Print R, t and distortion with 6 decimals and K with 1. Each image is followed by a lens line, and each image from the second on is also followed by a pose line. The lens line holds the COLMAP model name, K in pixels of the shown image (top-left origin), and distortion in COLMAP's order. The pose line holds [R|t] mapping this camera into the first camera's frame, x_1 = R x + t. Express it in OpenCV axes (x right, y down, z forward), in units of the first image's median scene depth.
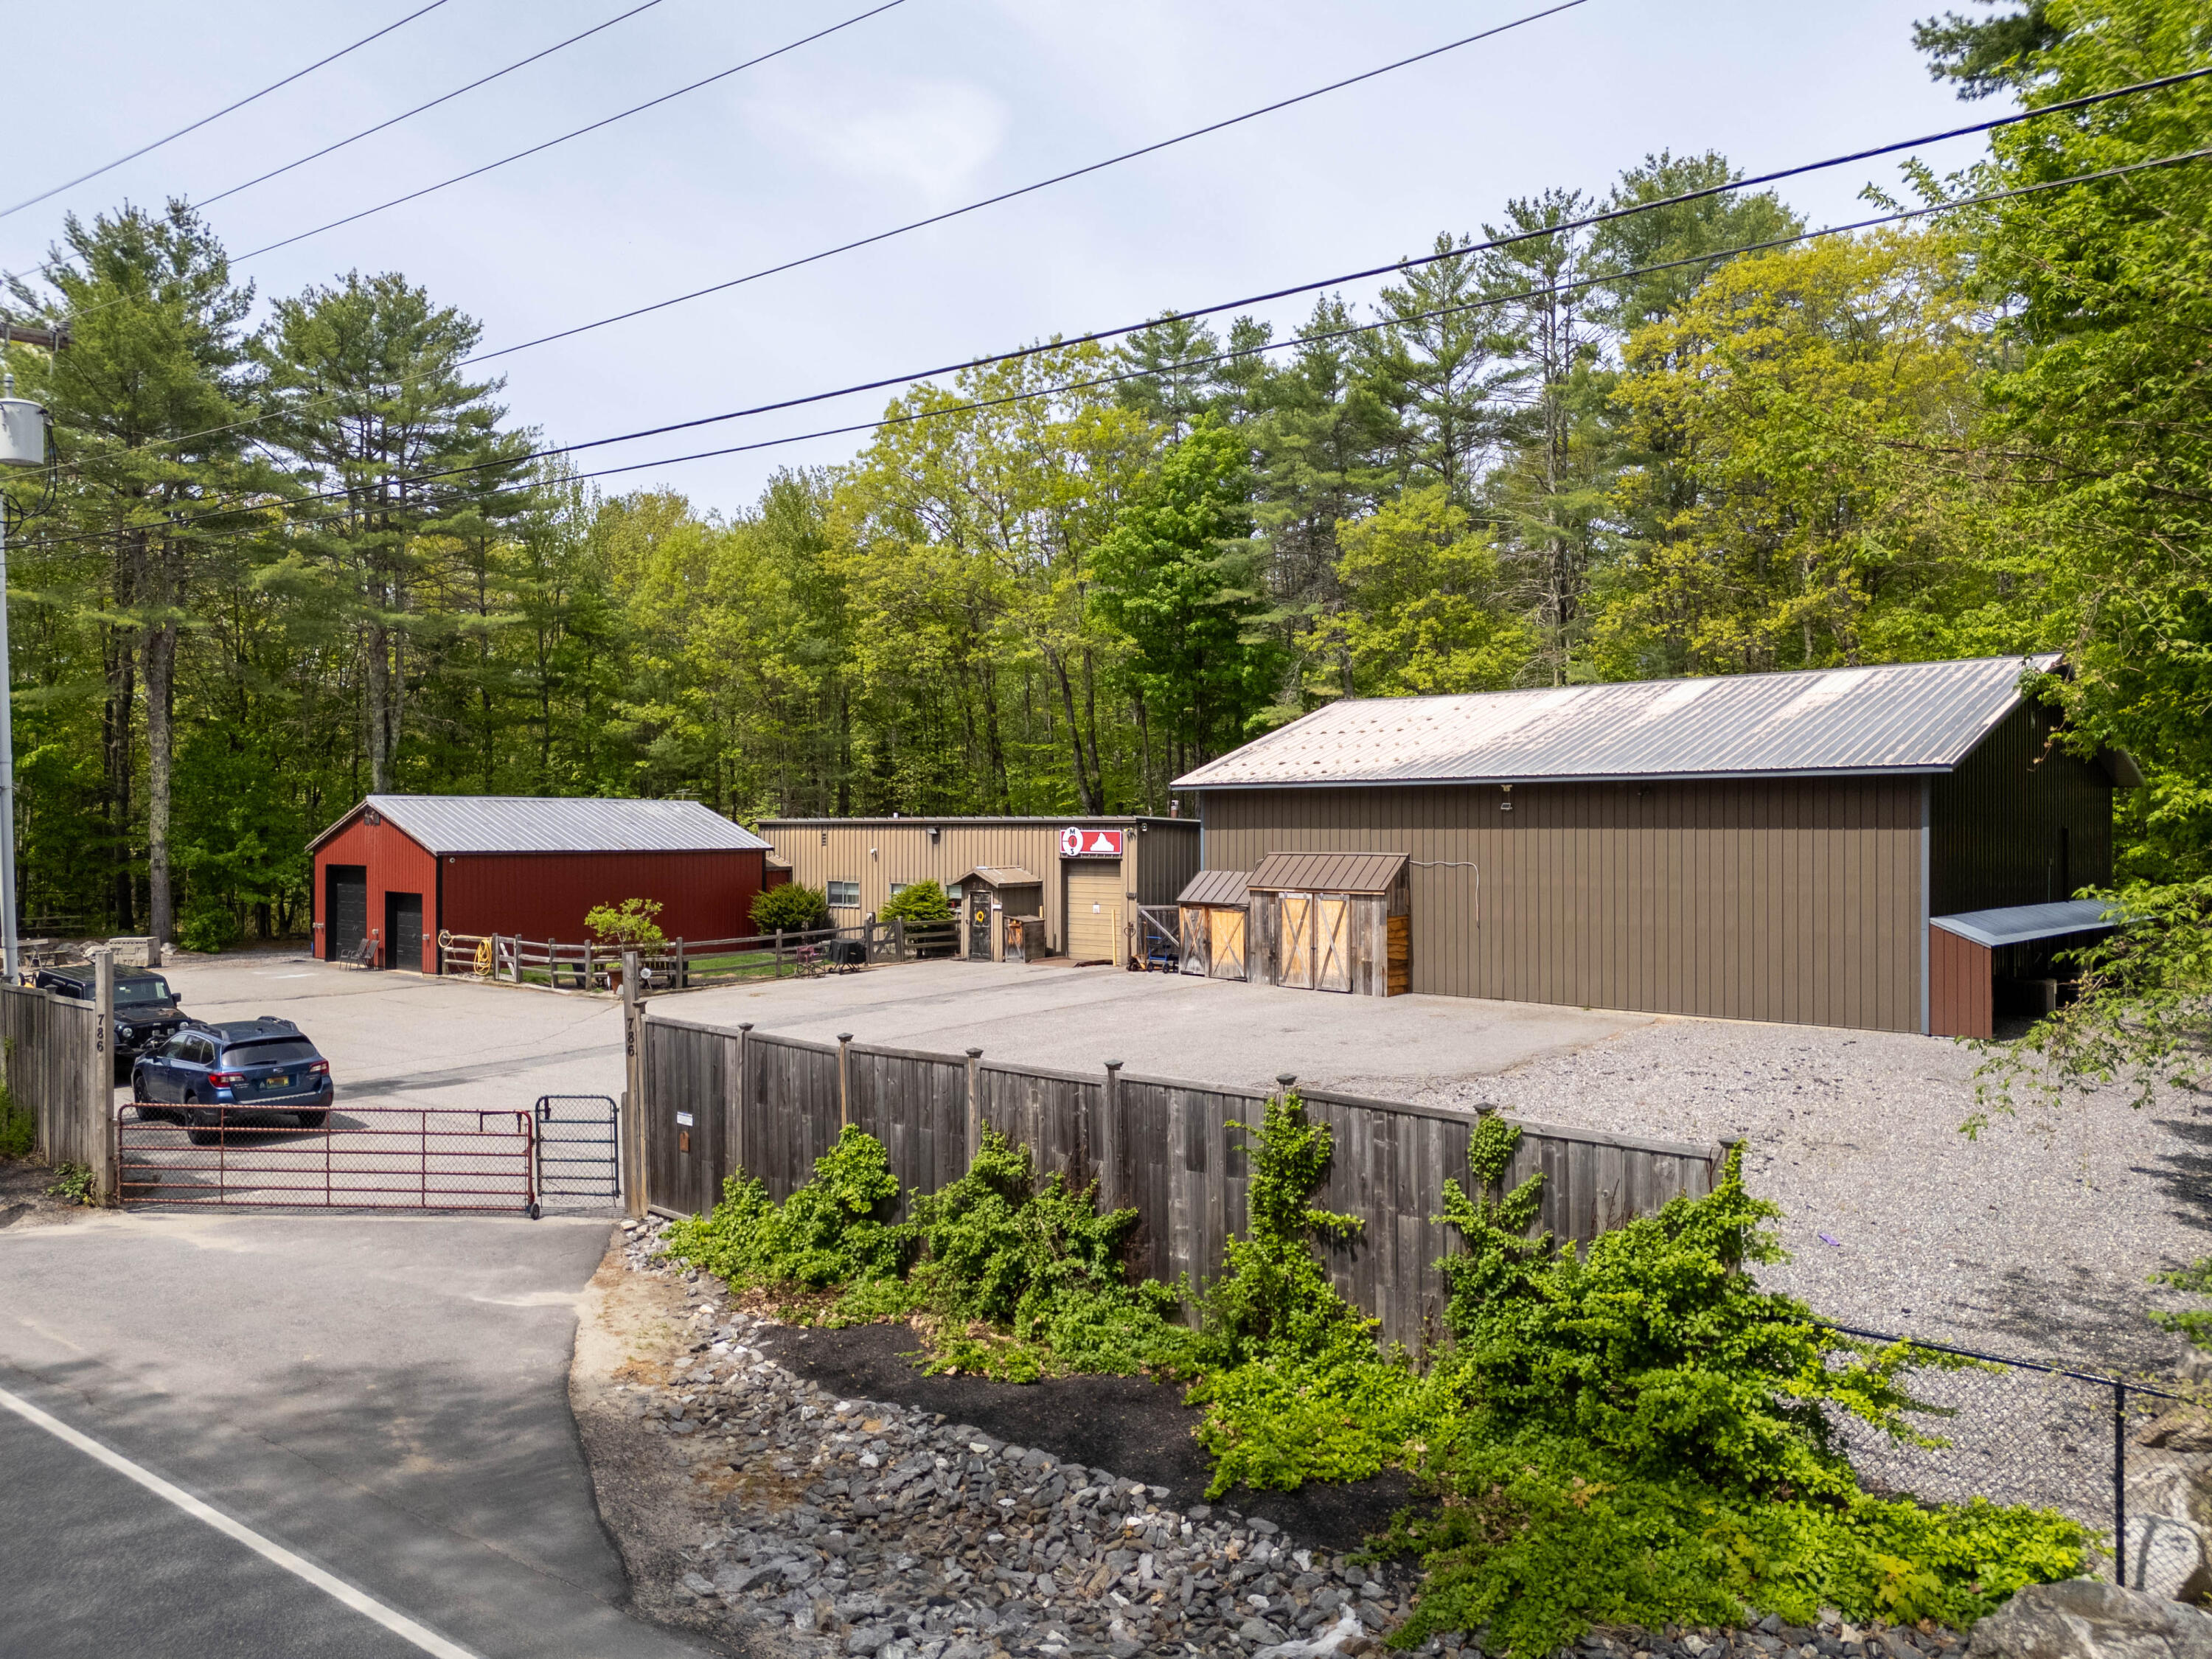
lens RADIAL K [[1598.9, 0, 1120.2], [0, 1598.9, 837.8], [0, 0, 1]] dist [0.127329, -0.224075]
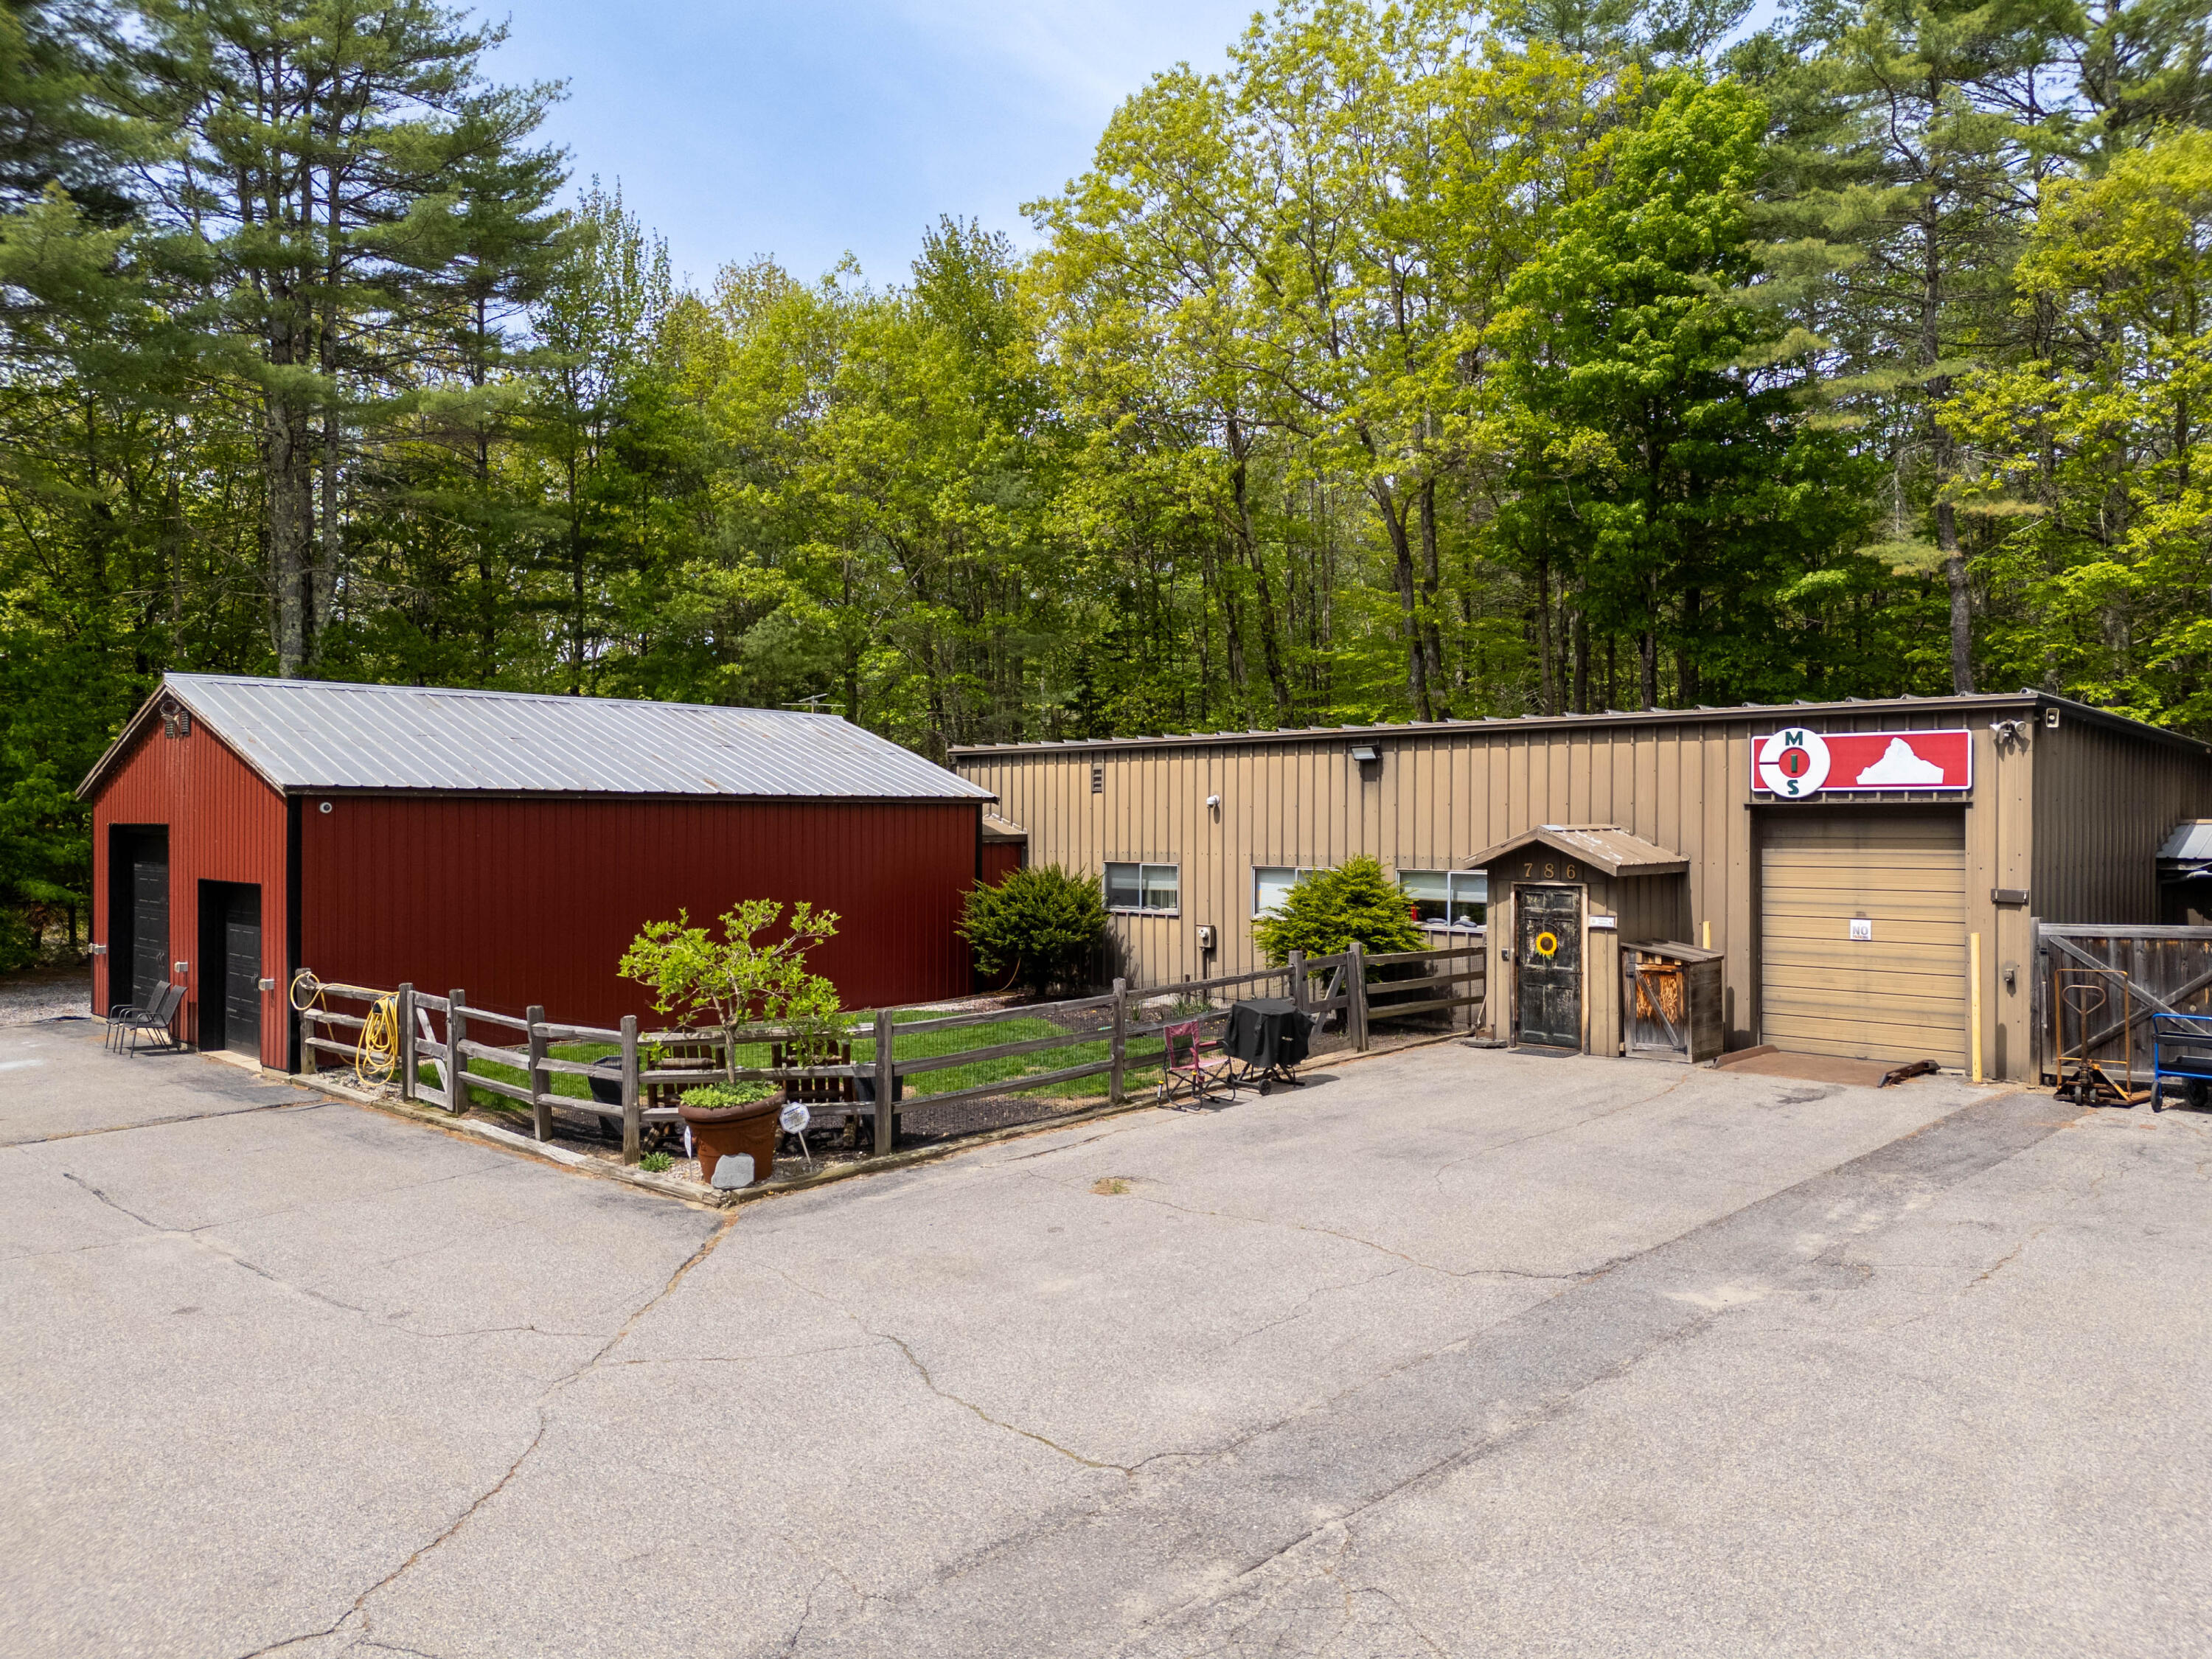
lens RADIAL K [[1621.2, 0, 1113.0], [0, 1621.2, 828.6], [0, 0, 1]] dist [0.064767, -0.062221]
pose [[0.999188, 0.001630, -0.040255, -0.187335], [-0.001711, 0.999997, -0.001977, 0.020232], [0.040251, 0.002045, 0.999187, 0.580271]]
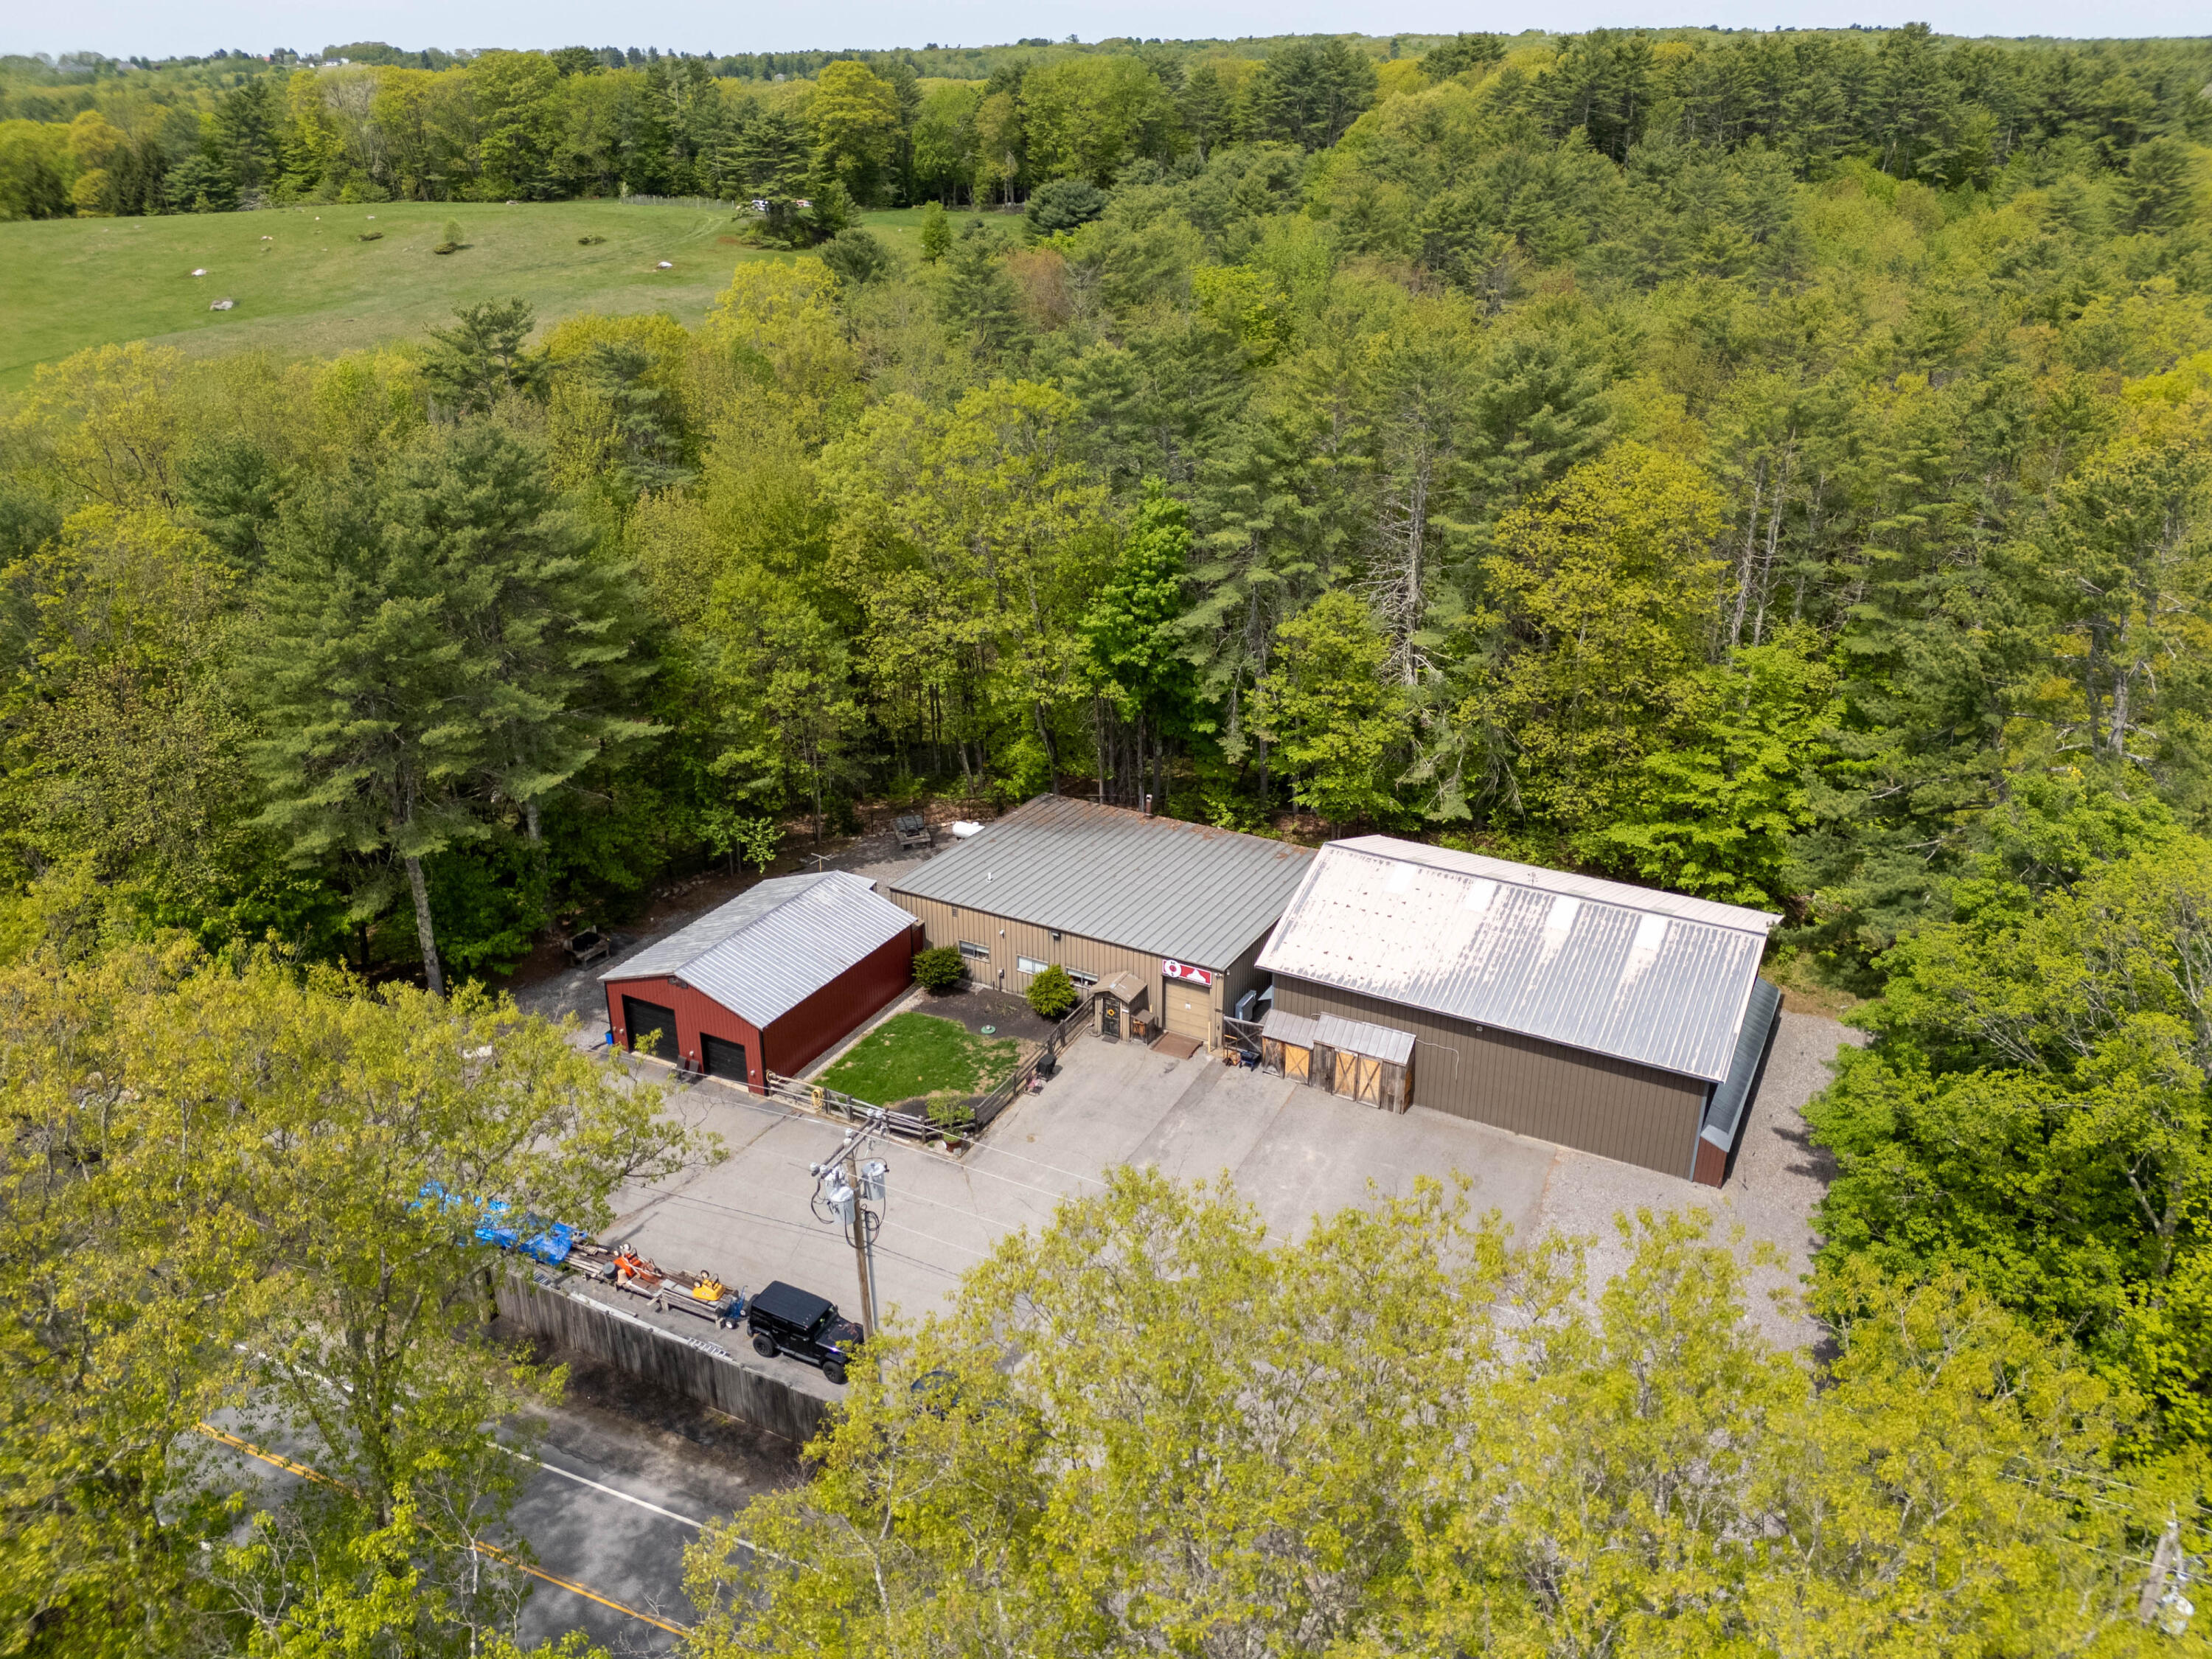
lens RADIAL K [[1621.2, 0, 1113.0], [0, 1621.2, 828.6], [0, 0, 1]] dist [0.064767, -0.062221]
pose [[0.969000, -0.102762, 0.224675, -0.427571], [0.003627, 0.915212, 0.402957, -0.759355], [-0.247034, -0.389651, 0.887213, -0.328256]]
